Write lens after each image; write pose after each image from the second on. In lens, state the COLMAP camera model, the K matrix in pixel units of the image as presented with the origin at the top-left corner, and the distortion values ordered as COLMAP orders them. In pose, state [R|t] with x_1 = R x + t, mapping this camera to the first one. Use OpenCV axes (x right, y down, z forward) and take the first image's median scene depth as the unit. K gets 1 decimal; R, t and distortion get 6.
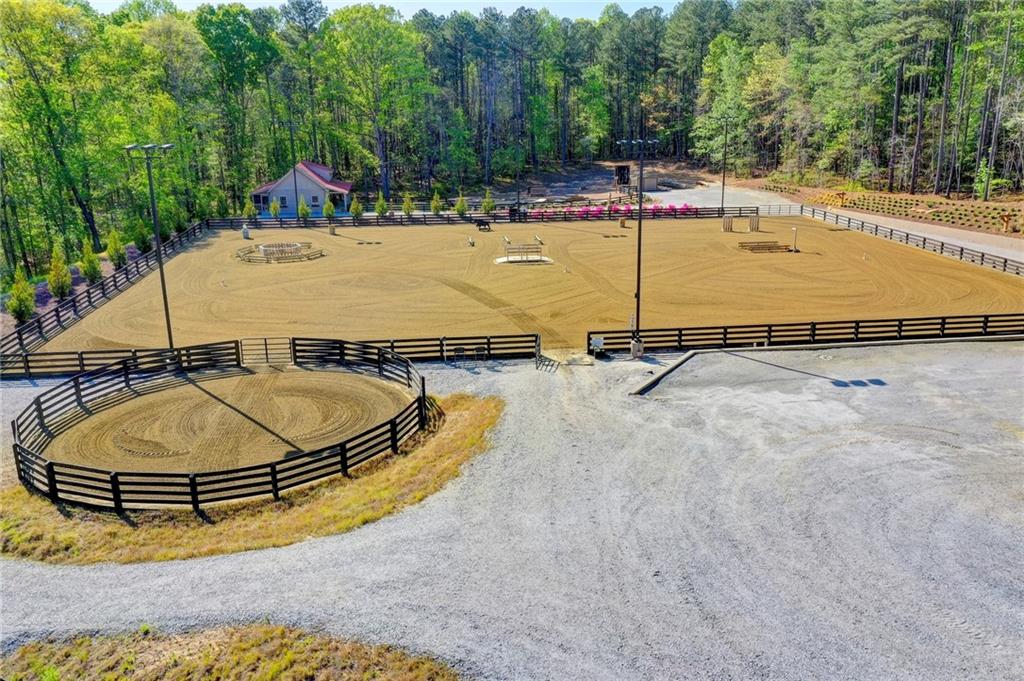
lens RADIAL K [[808.5, 0, 521.4], [0, 808.5, 341.3], [0, 0, 1]] dist [0.005931, 0.006371]
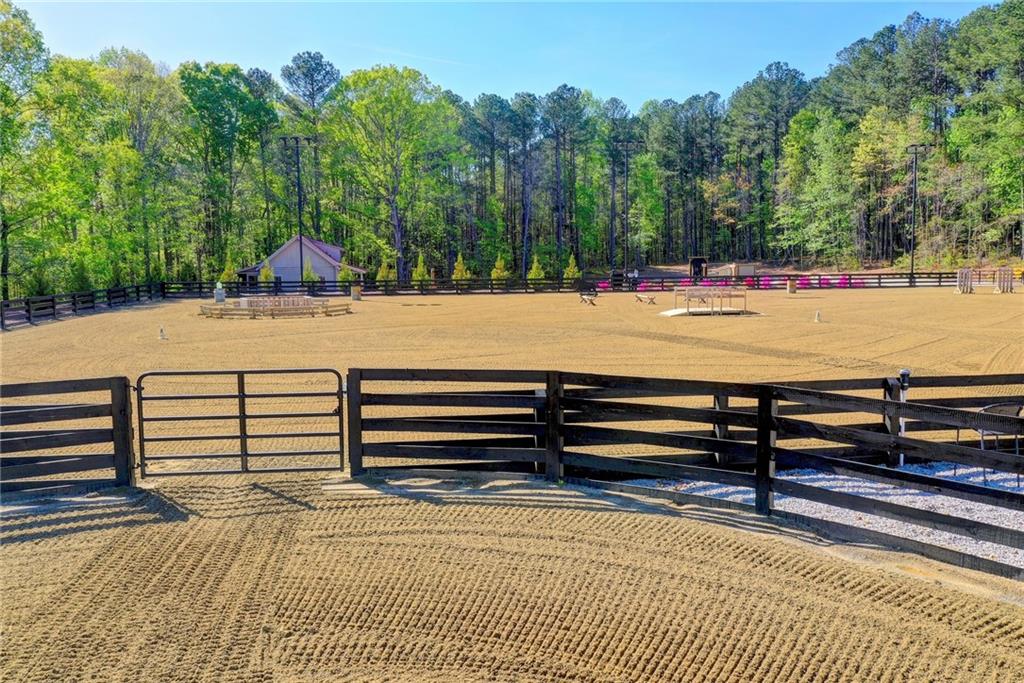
lens RADIAL K [[808.5, 0, 521.4], [0, 808.5, 342.3], [0, 0, 1]] dist [0.005931, 0.006371]
pose [[0.999755, -0.005135, 0.021544, -0.075823], [0.008919, 0.983728, -0.179443, 0.010457], [-0.020272, 0.179591, 0.983533, 0.241928]]
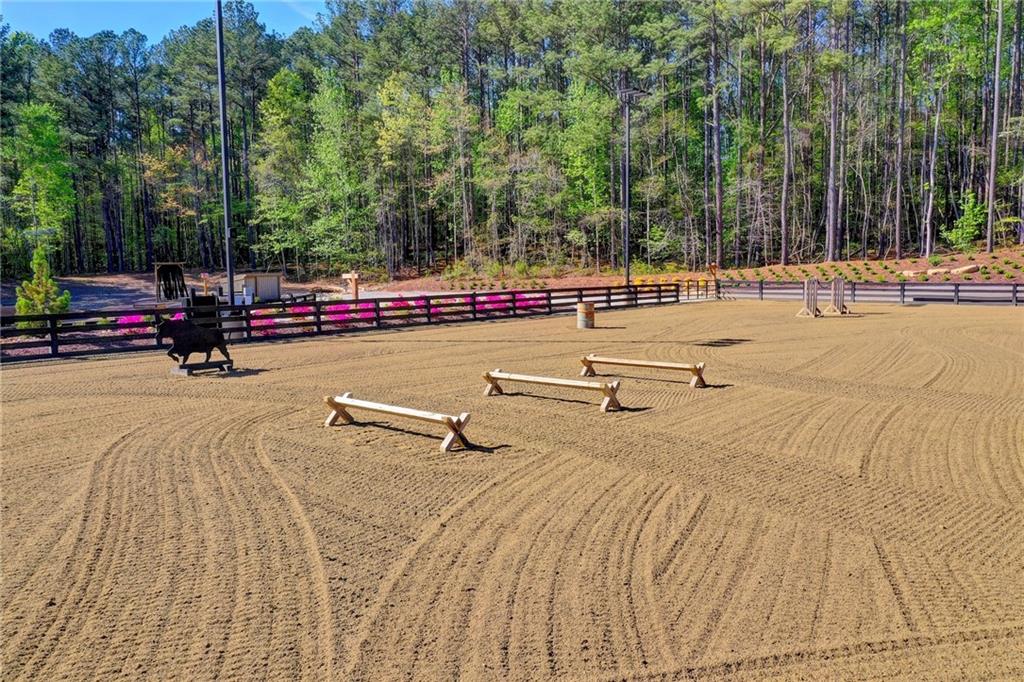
lens RADIAL K [[808.5, 0, 521.4], [0, 808.5, 341.8], [0, 0, 1]] dist [0.005931, 0.006371]
pose [[0.712282, -0.065588, 0.698823, -0.089127], [0.198579, 0.973778, -0.111009, -0.069907], [-0.673217, 0.217841, 0.706629, 0.526531]]
